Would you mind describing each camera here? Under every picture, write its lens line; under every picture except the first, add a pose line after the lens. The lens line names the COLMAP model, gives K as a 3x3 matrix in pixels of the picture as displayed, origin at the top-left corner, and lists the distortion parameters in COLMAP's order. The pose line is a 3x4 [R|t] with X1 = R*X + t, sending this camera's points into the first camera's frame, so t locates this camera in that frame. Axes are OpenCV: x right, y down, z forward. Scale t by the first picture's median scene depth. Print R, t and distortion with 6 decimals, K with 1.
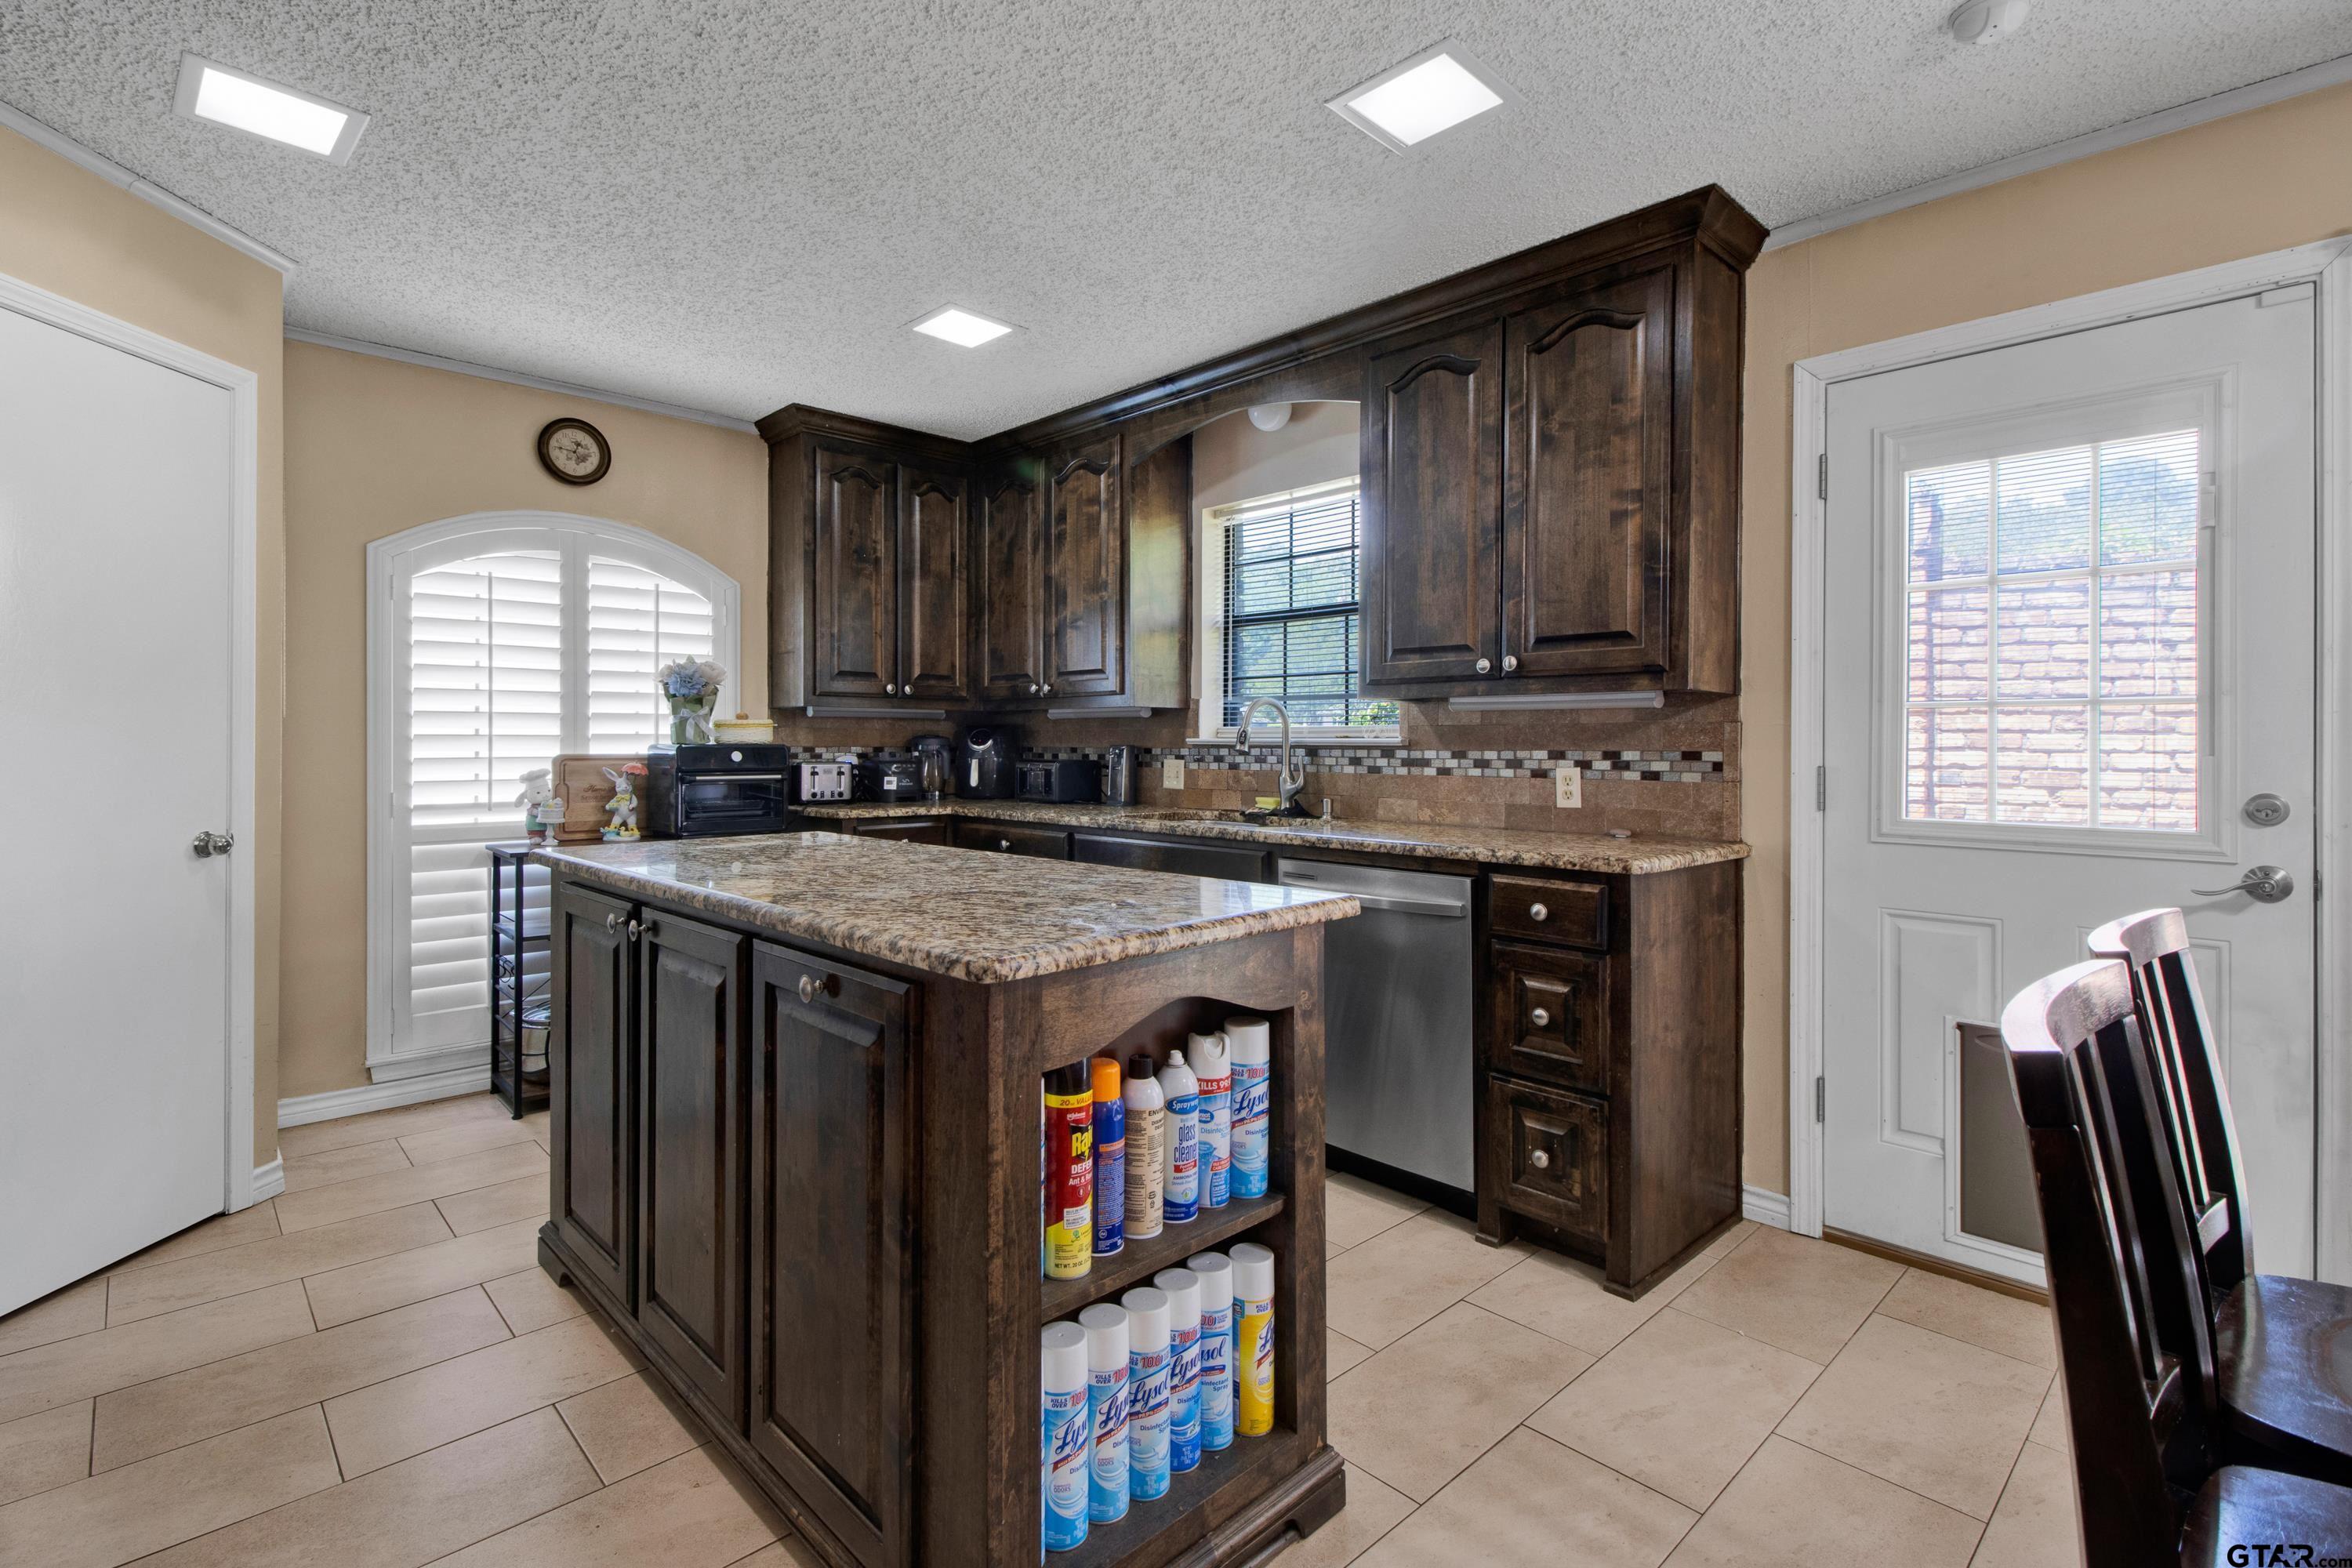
lens RADIAL K [[1087.0, 0, 1151.1], [0, 1087.0, 743.9], [0, 0, 1]] dist [0.014916, -0.000001]
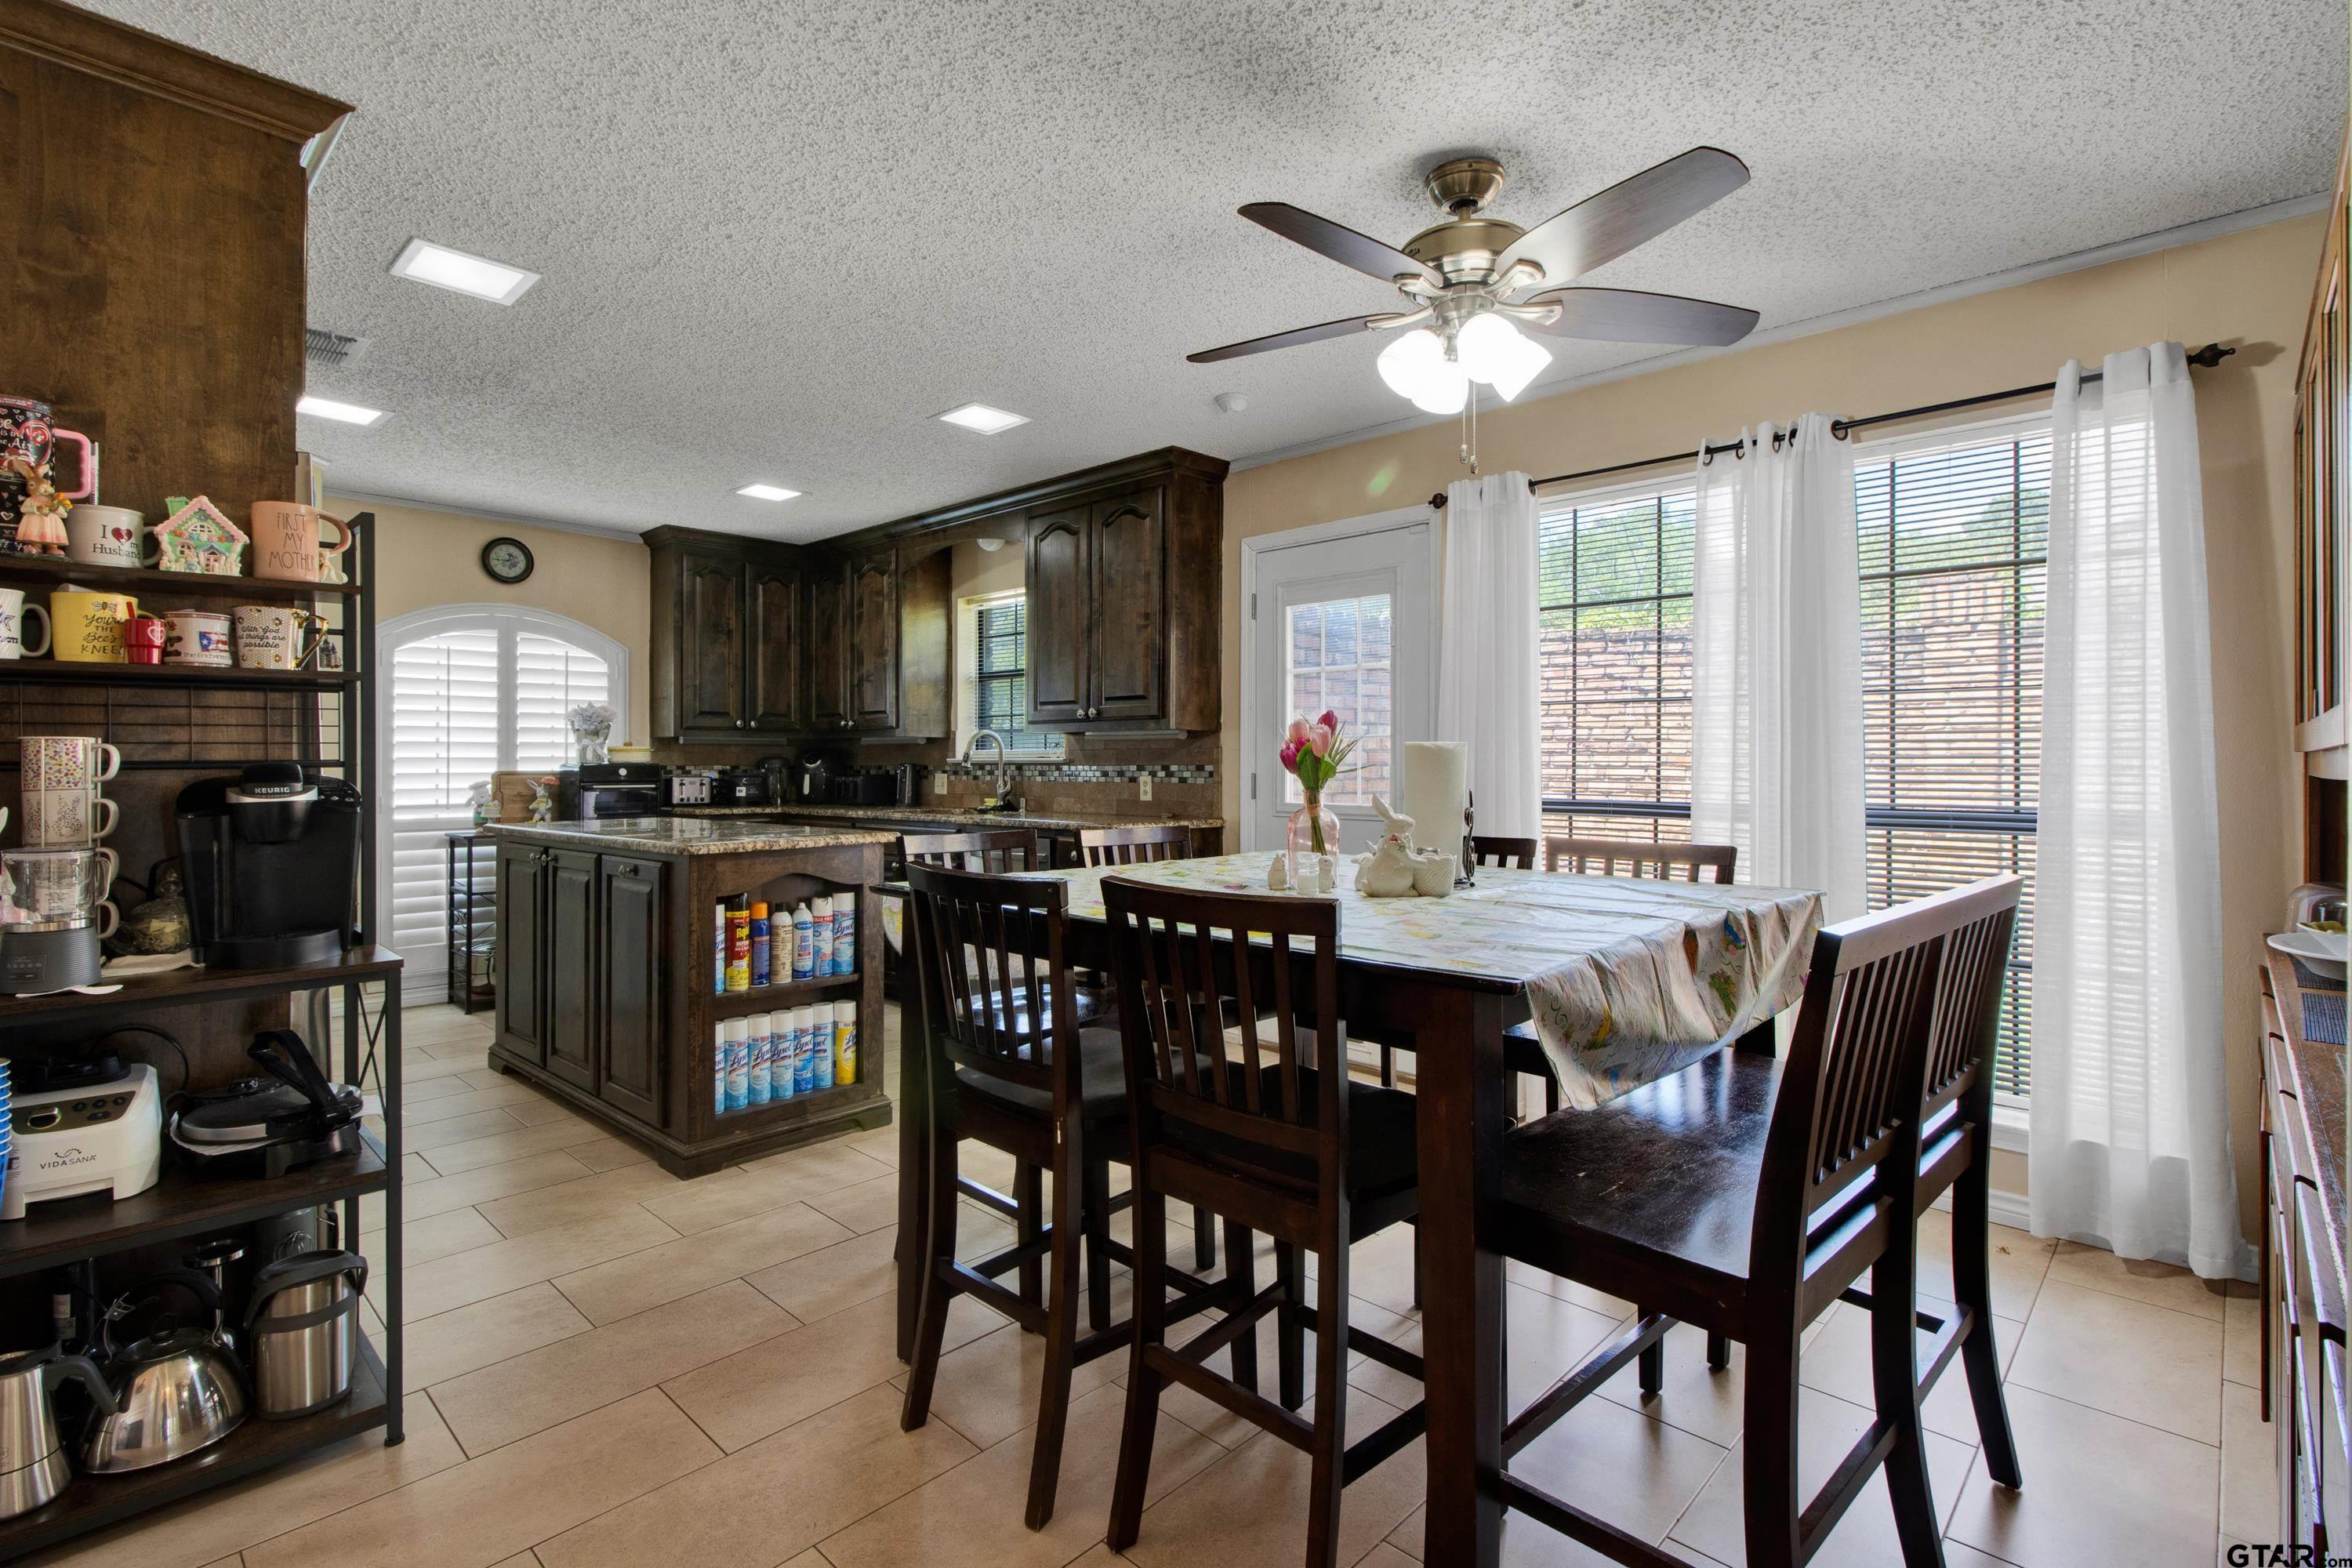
lens RADIAL K [[1106.1, 0, 1166.7], [0, 1106.1, 753.2], [0, 0, 1]] dist [0.002484, -0.000013]
pose [[0.998252, -0.002984, 0.059018, 0.253885], [0.003646, 0.999932, -0.011111, 0.005527], [-0.058981, 0.011306, 0.998195, -0.508792]]
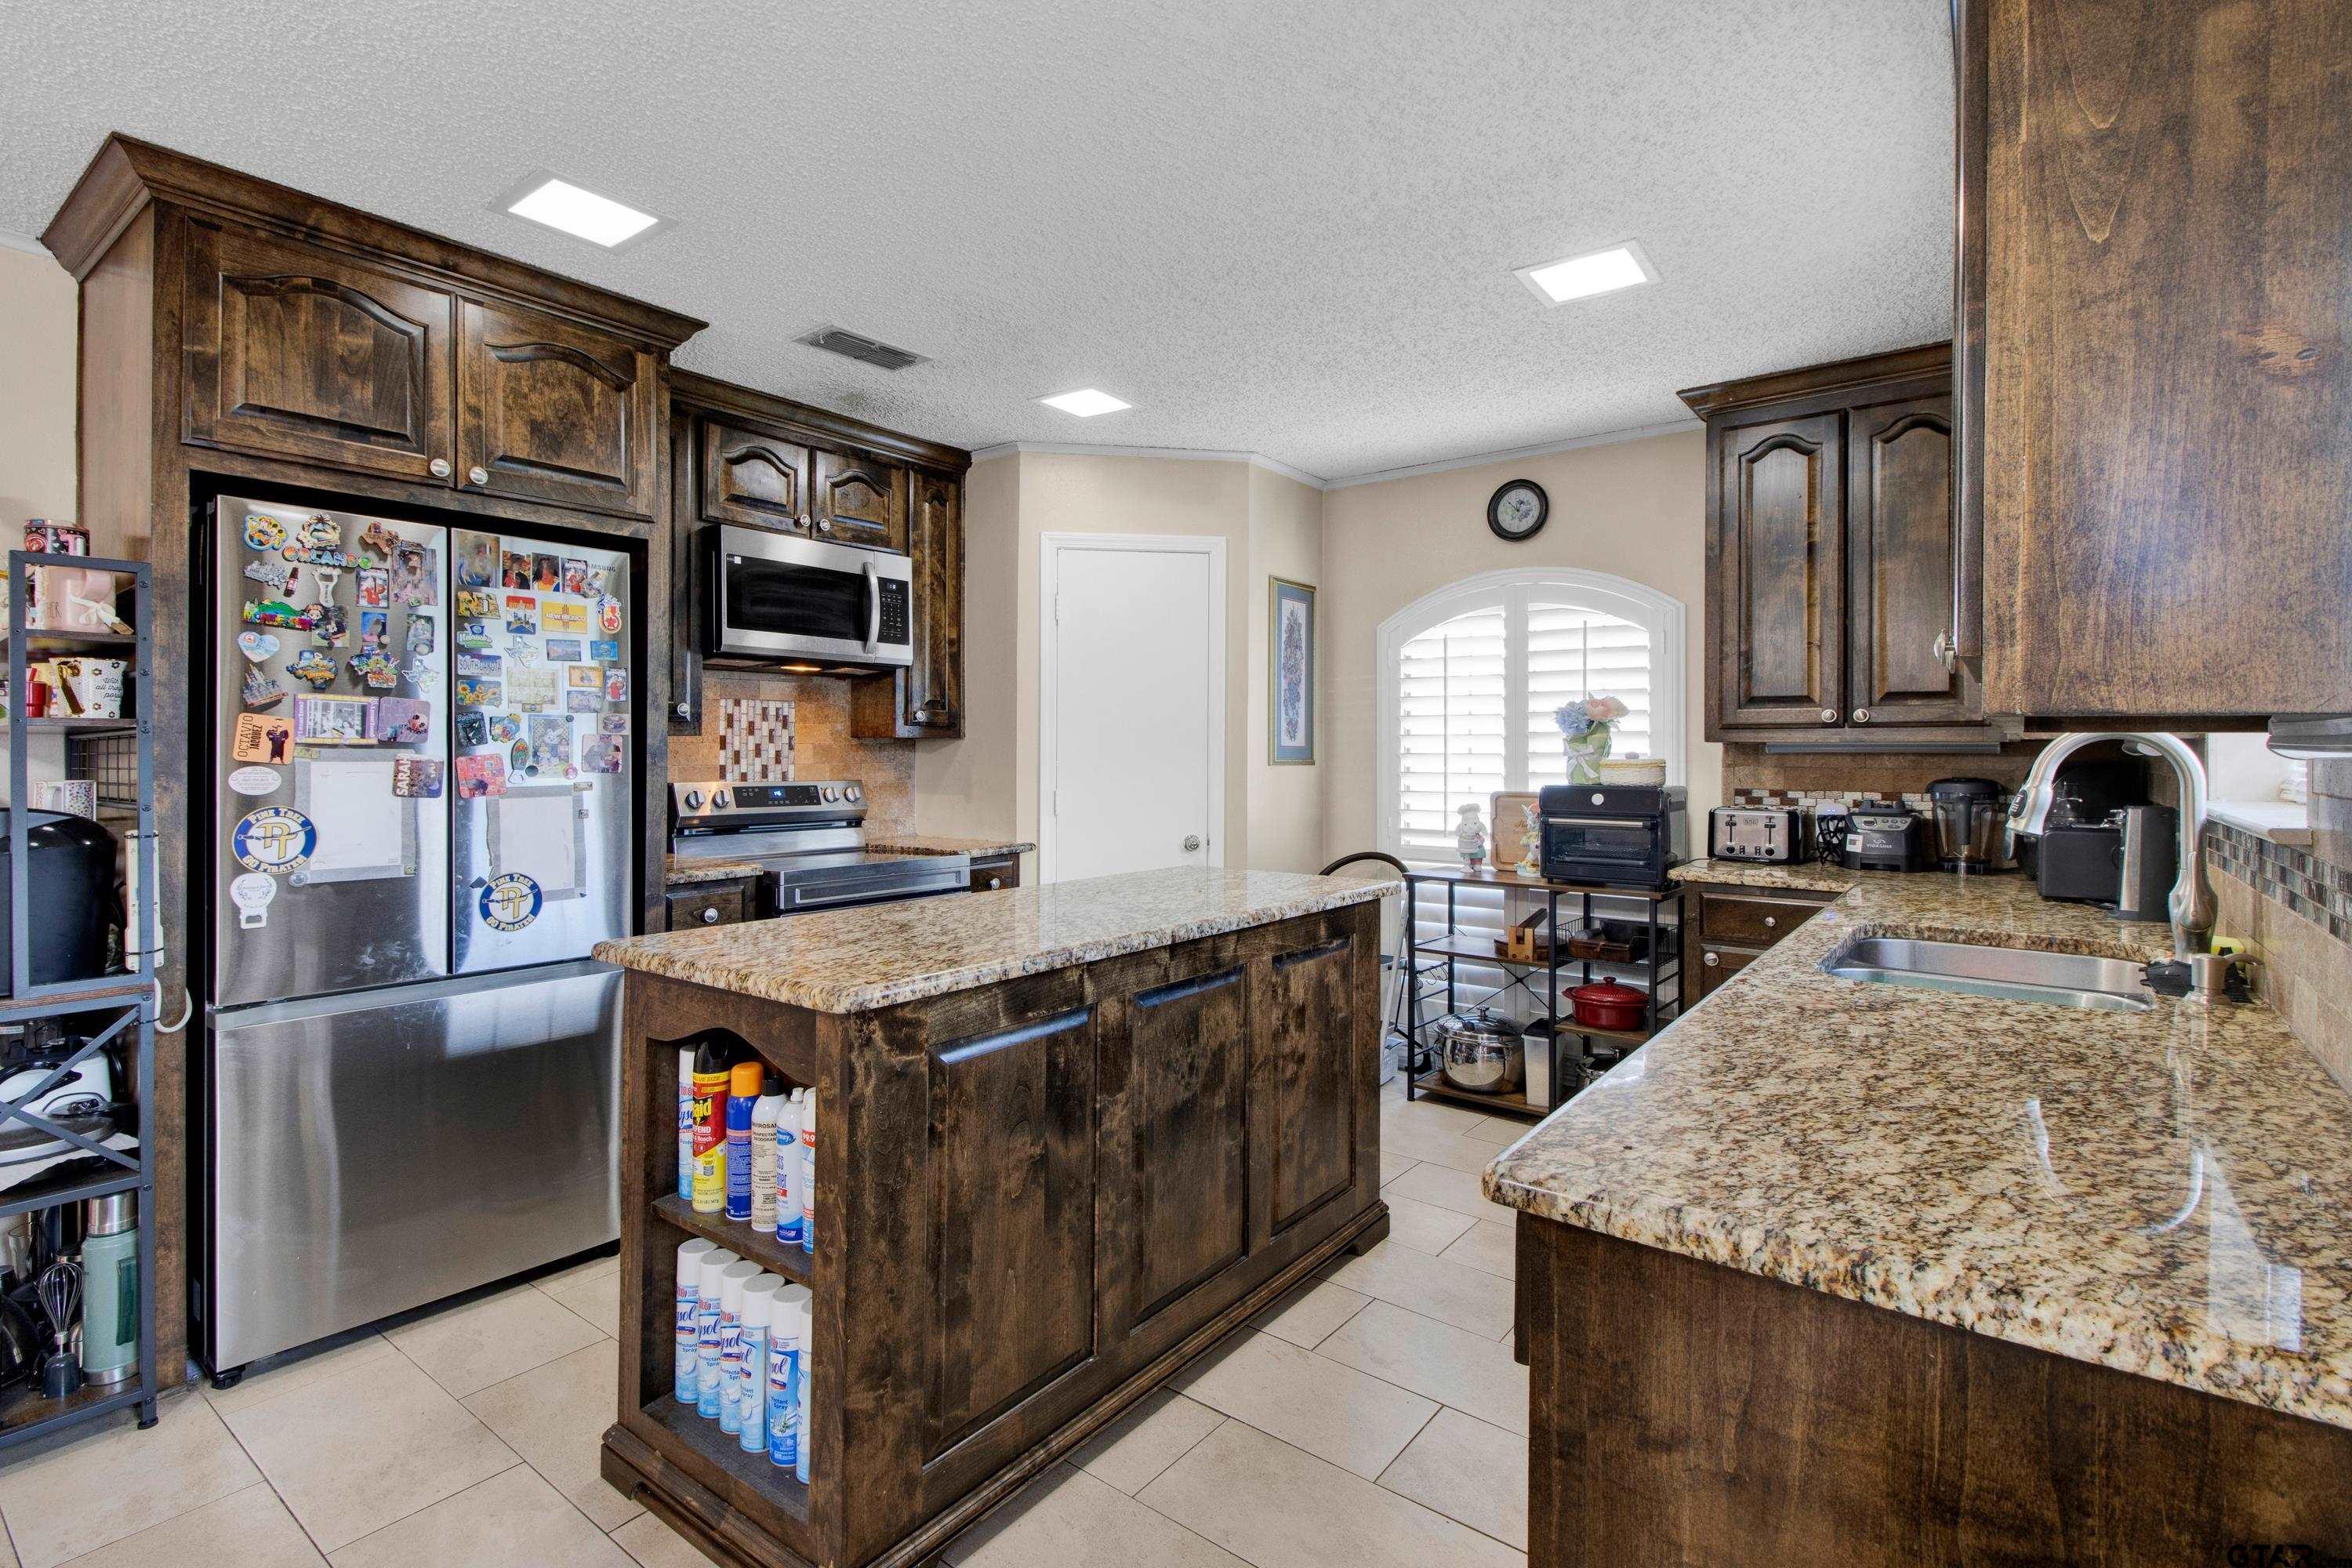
lens RADIAL K [[1106.1, 0, 1166.7], [0, 1106.1, 753.2], [0, 0, 1]] dist [0.002484, -0.000013]
pose [[0.163634, -0.000548, -0.986521, 0.495935], [-0.003803, 0.999992, -0.001186, -0.025493], [0.986514, 0.003946, 0.163631, 0.488156]]
